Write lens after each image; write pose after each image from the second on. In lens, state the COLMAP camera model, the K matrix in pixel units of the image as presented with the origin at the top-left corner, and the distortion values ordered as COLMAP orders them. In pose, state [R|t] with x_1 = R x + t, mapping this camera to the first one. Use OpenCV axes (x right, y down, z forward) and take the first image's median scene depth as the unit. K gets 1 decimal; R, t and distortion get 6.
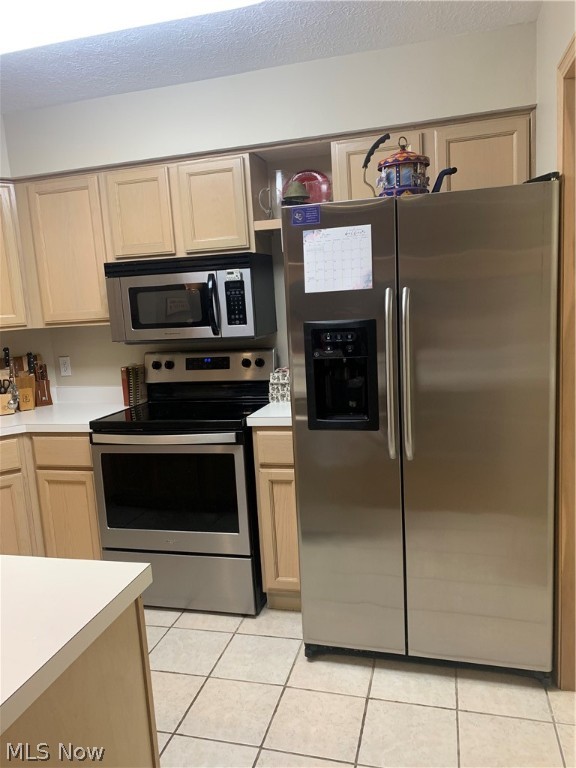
lens RADIAL K [[579.5, 0, 286.8], [0, 579.5, 385.6], [0, 0, 1]] dist [0.049856, -0.080209]
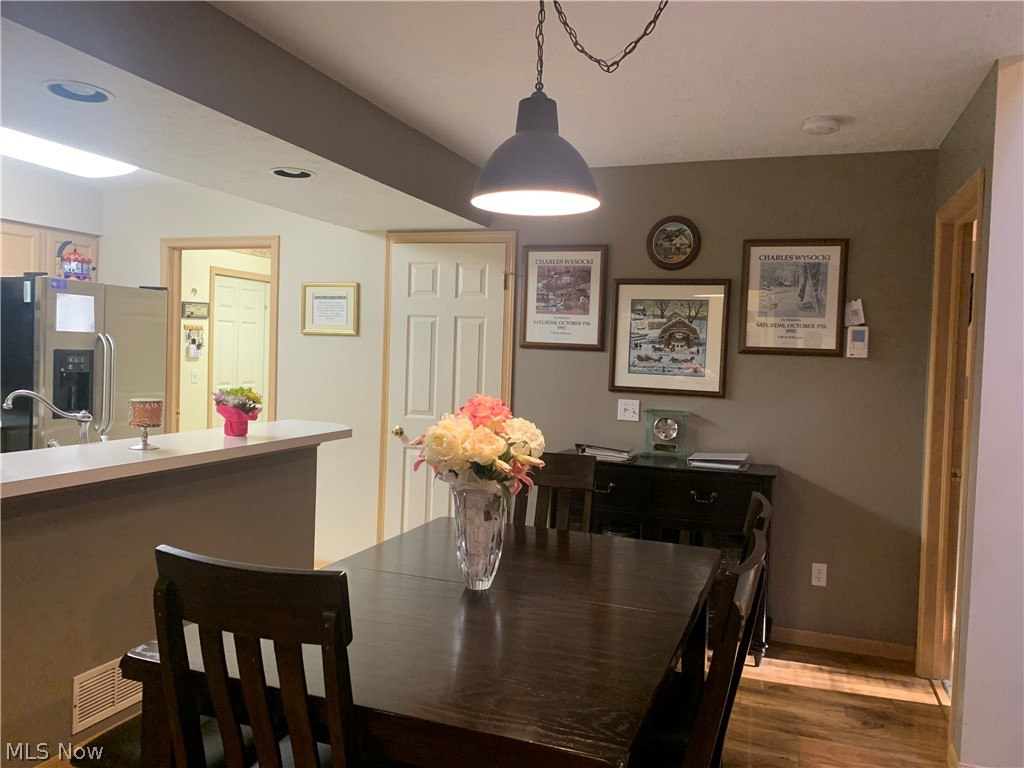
lens RADIAL K [[772.7, 0, 512.3], [0, 772.7, 383.5], [0, 0, 1]] dist [0.049856, -0.080209]
pose [[0.086524, 0.031046, 0.995766, -1.400525], [0.105137, 0.993648, -0.040116, 0.142657], [-0.990687, 0.108162, 0.082710, -0.281242]]
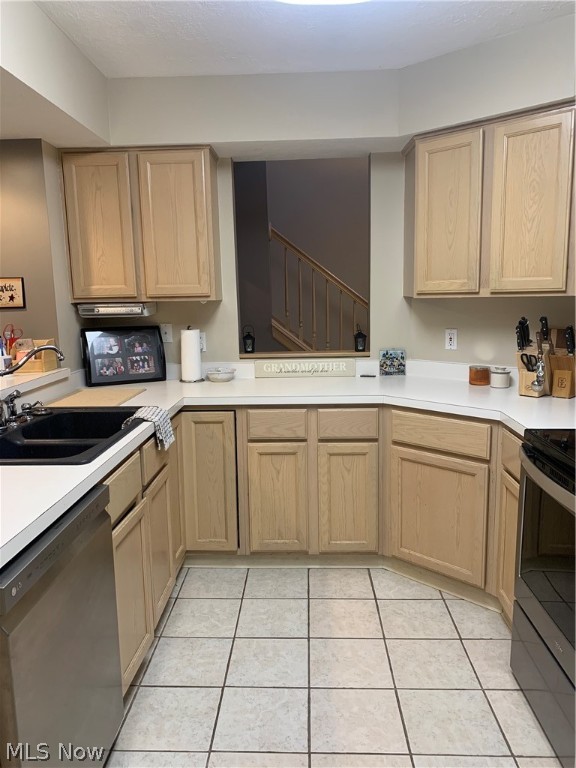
lens RADIAL K [[579.5, 0, 290.6], [0, 579.5, 379.8], [0, 0, 1]] dist [0.049856, -0.080209]
pose [[0.242017, 0.205122, -0.948342, 0.245065], [-0.138473, 0.974695, 0.175484, -0.079025], [0.960340, 0.088850, 0.264297, 0.481499]]
